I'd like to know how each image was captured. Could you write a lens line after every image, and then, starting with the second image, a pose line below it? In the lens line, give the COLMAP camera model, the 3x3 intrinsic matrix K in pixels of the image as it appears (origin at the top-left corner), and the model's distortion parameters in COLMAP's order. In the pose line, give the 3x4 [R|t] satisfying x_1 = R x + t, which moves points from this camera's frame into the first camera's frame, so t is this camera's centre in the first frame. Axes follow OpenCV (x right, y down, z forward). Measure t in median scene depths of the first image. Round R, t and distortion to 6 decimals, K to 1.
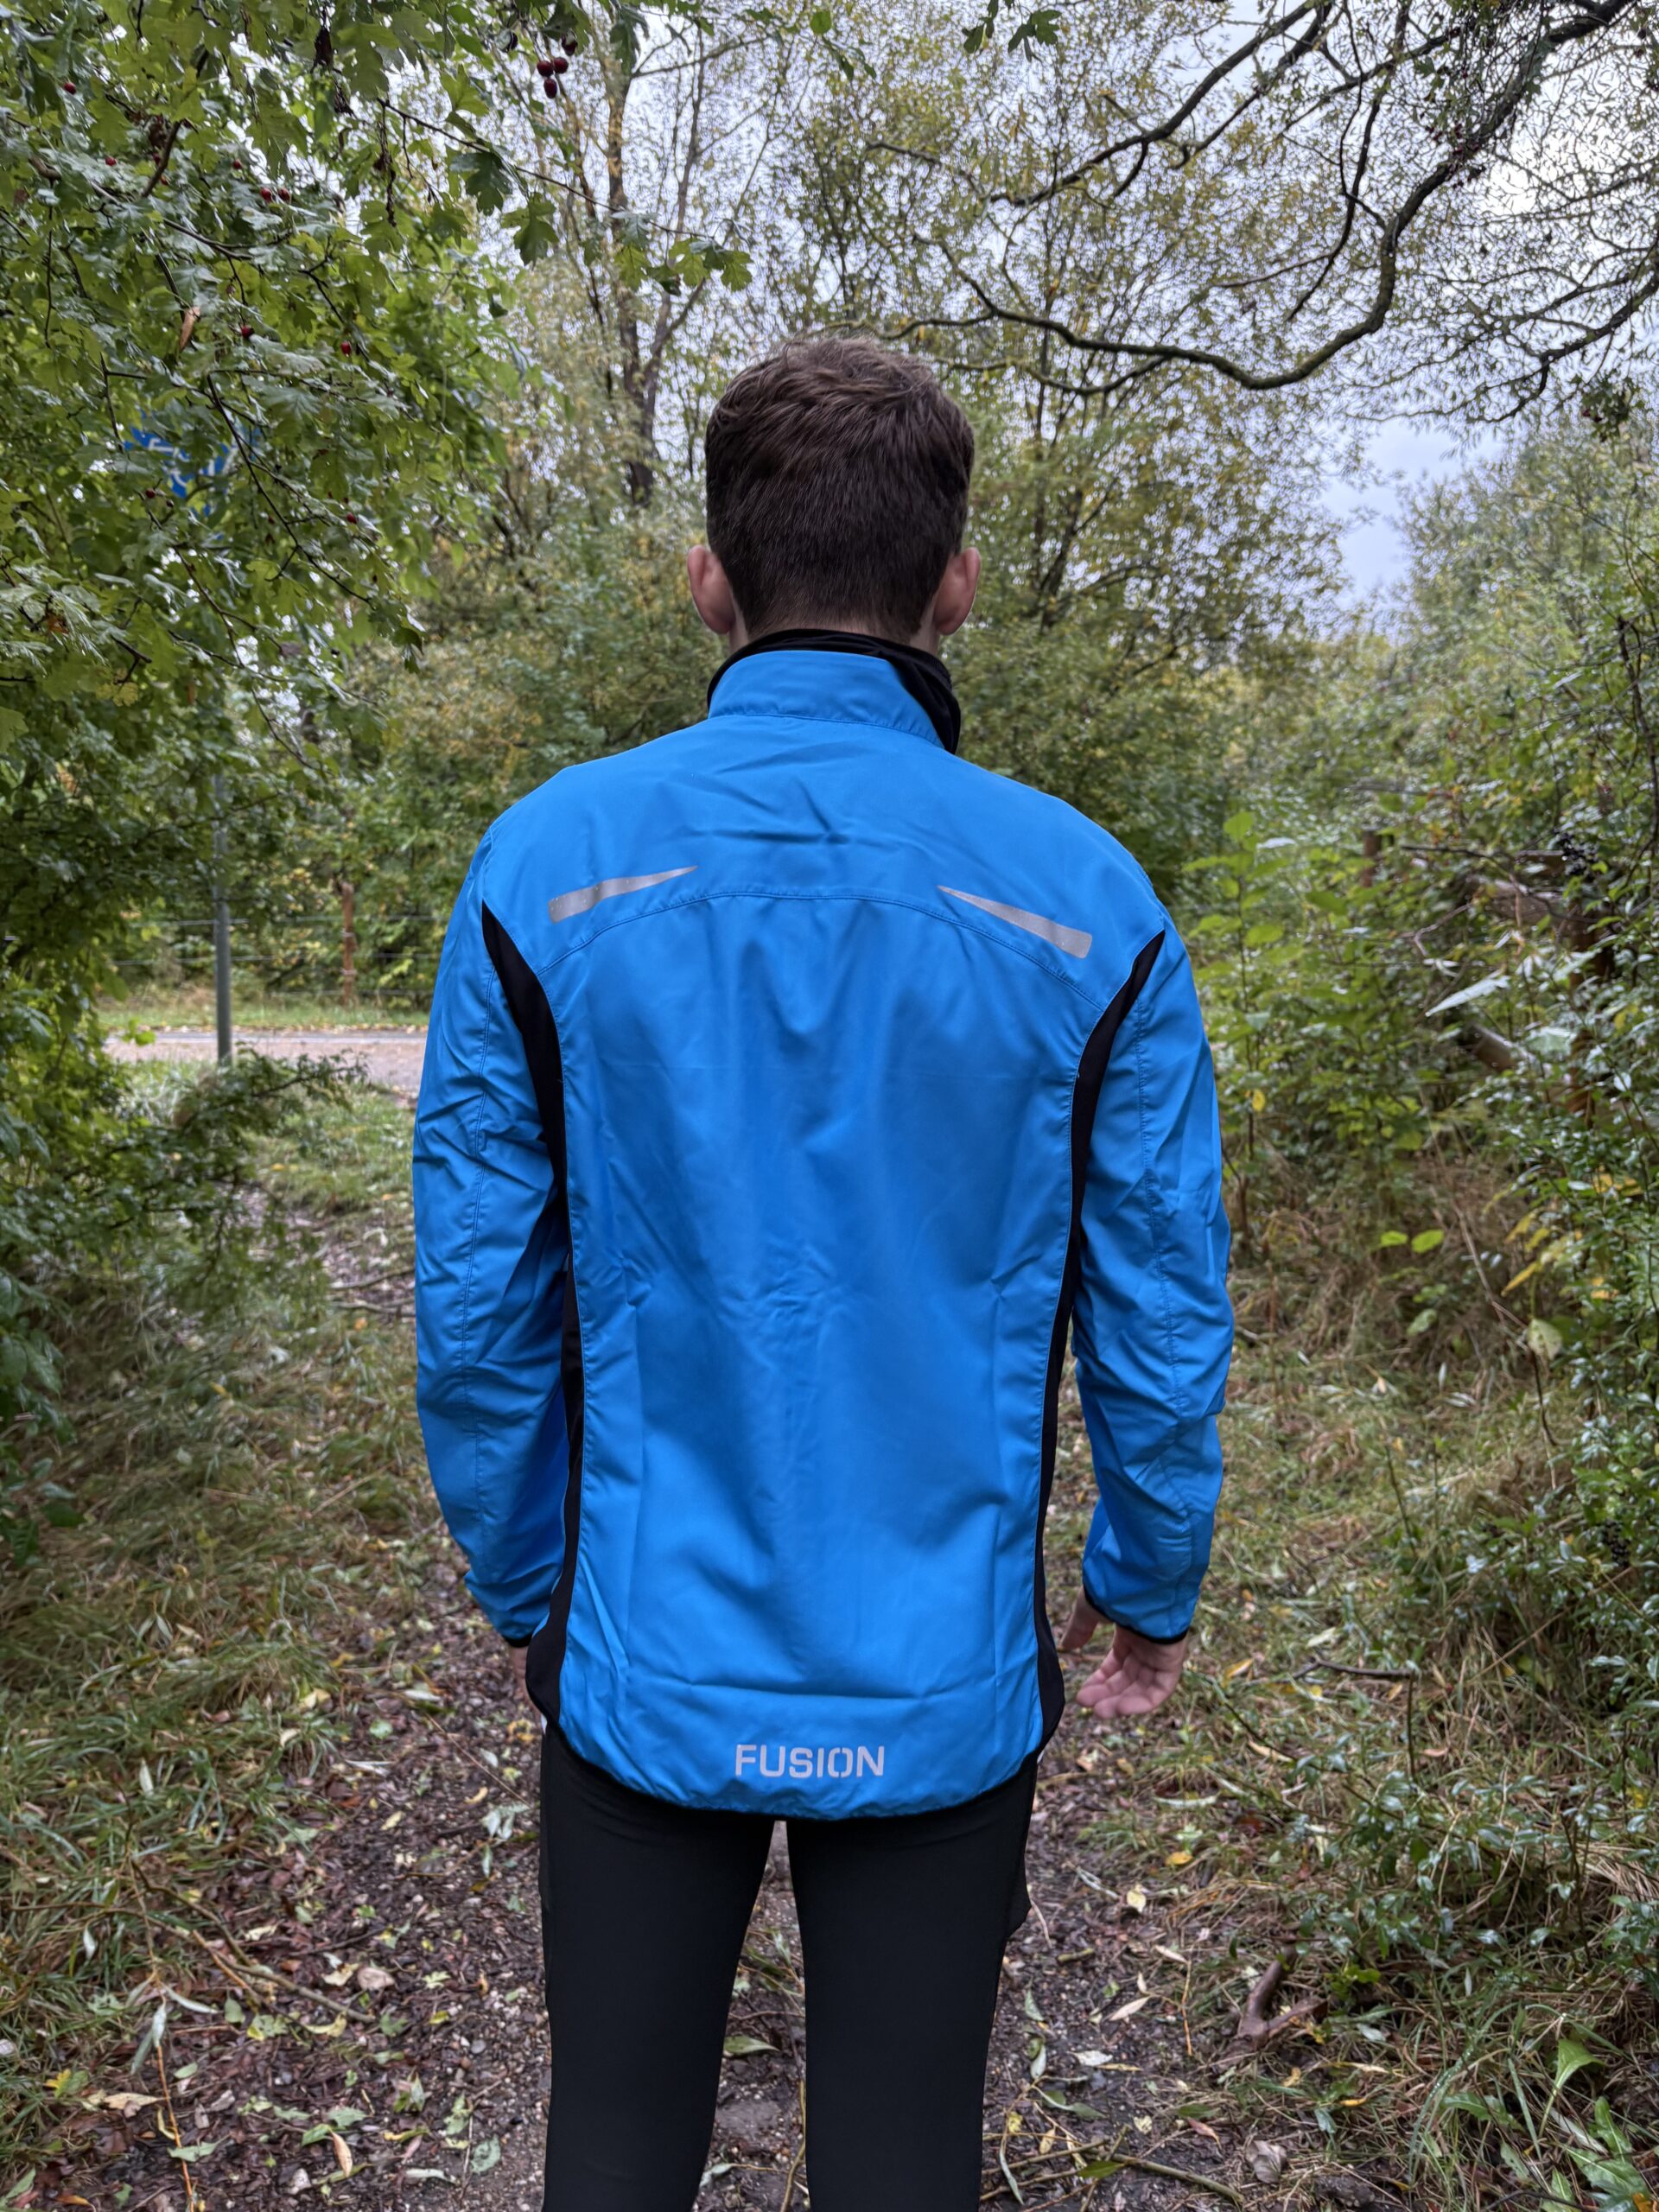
lens RADIAL K [[1667.5, 0, 843.5], [0, 1667.5, 1047.7], [0, 0, 1]] dist [0.002173, -0.019837]
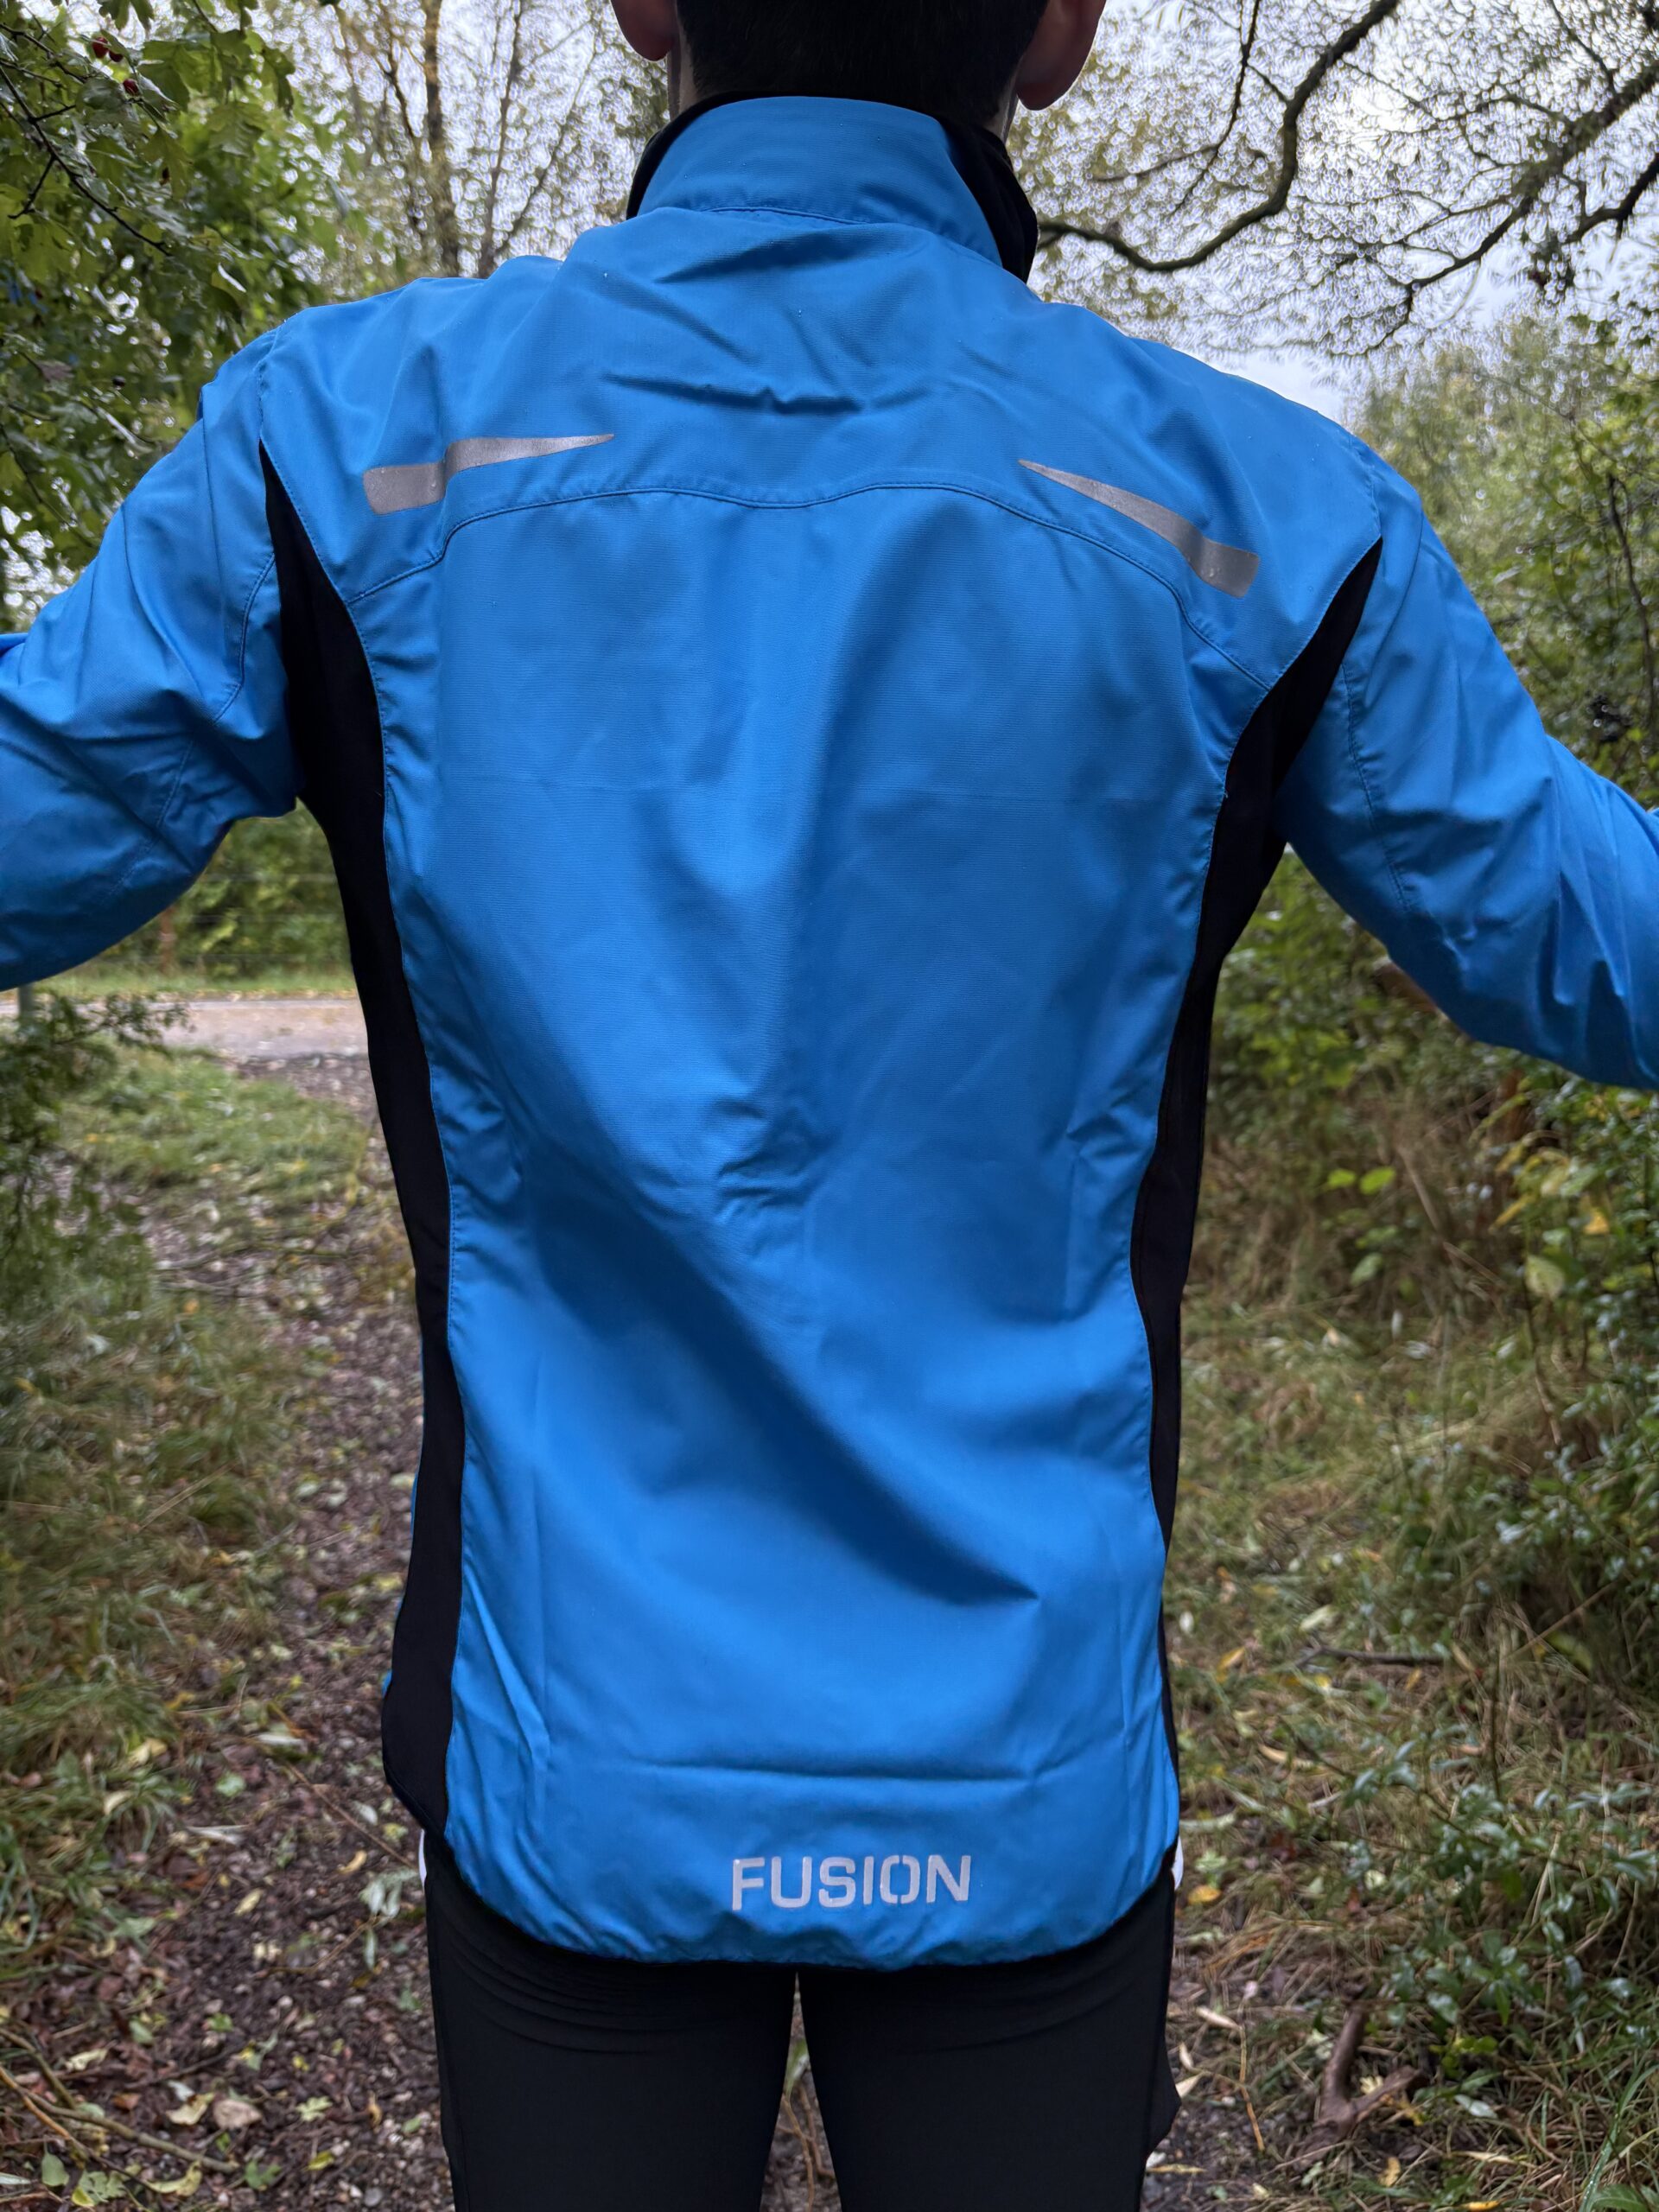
lens RADIAL K [[1667.5, 0, 830.4], [0, 1667.5, 1101.3], [0, 0, 1]] dist [0.002173, -0.019837]
pose [[0.996022, -0.020896, 0.086624, -0.041626], [0.016760, 0.998697, 0.048195, 0.031598], [-0.087518, -0.046552, 0.995075, 0.151732]]
